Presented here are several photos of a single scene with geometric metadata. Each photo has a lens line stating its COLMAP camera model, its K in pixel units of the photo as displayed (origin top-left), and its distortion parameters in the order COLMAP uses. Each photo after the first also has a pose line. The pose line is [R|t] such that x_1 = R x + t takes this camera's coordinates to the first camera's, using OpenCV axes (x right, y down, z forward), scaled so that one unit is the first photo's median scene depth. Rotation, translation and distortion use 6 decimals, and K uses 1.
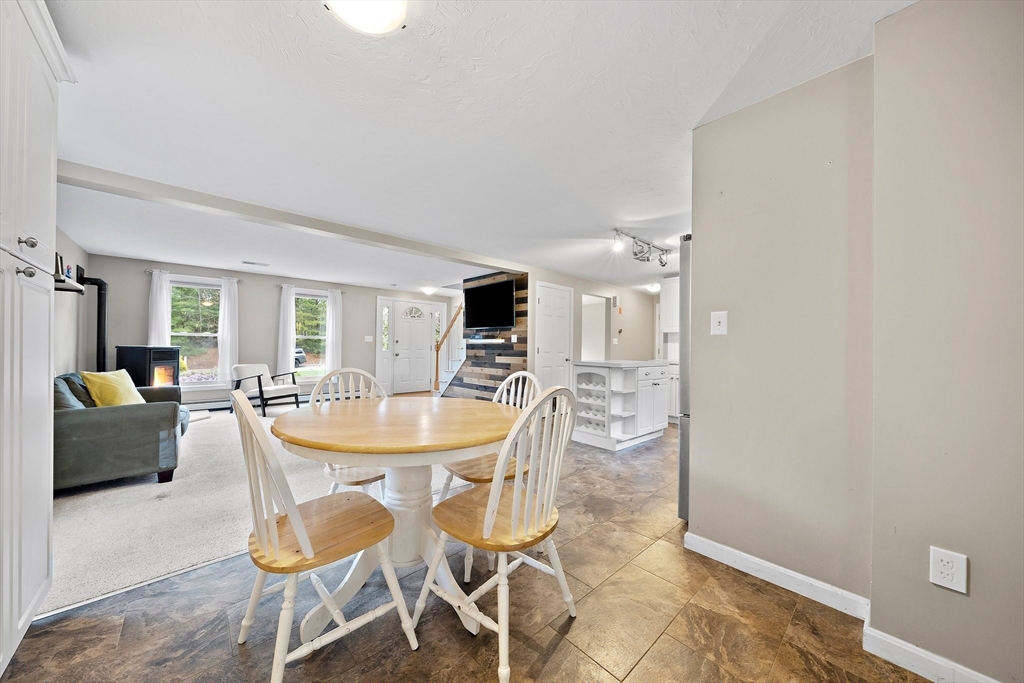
lens RADIAL K [[351.4, 0, 502.4], [0, 351.4, 344.8], [0, 0, 1]] dist [-0.006441, -0.000333]
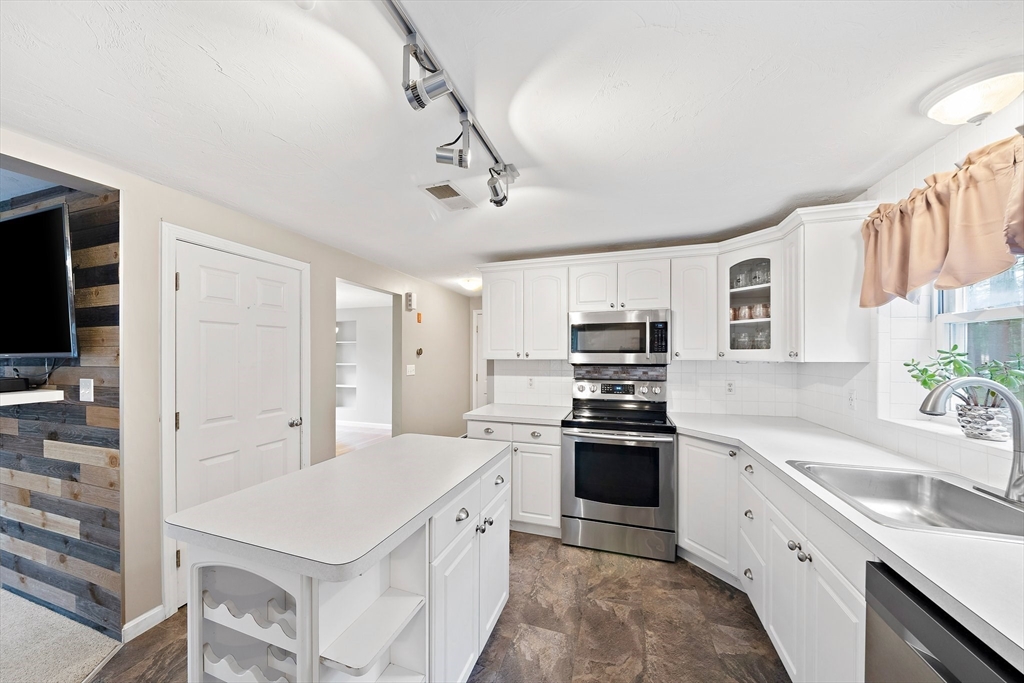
lens RADIAL K [[351.4, 0, 509.1], [0, 351.4, 352.8], [0, 0, 1]] dist [-0.006441, -0.000333]
pose [[0.866147, -0.010737, 0.499674, 0.211971], [0.008255, 0.999940, 0.007177, -0.051299], [-0.499721, -0.002092, 0.866184, 0.509701]]
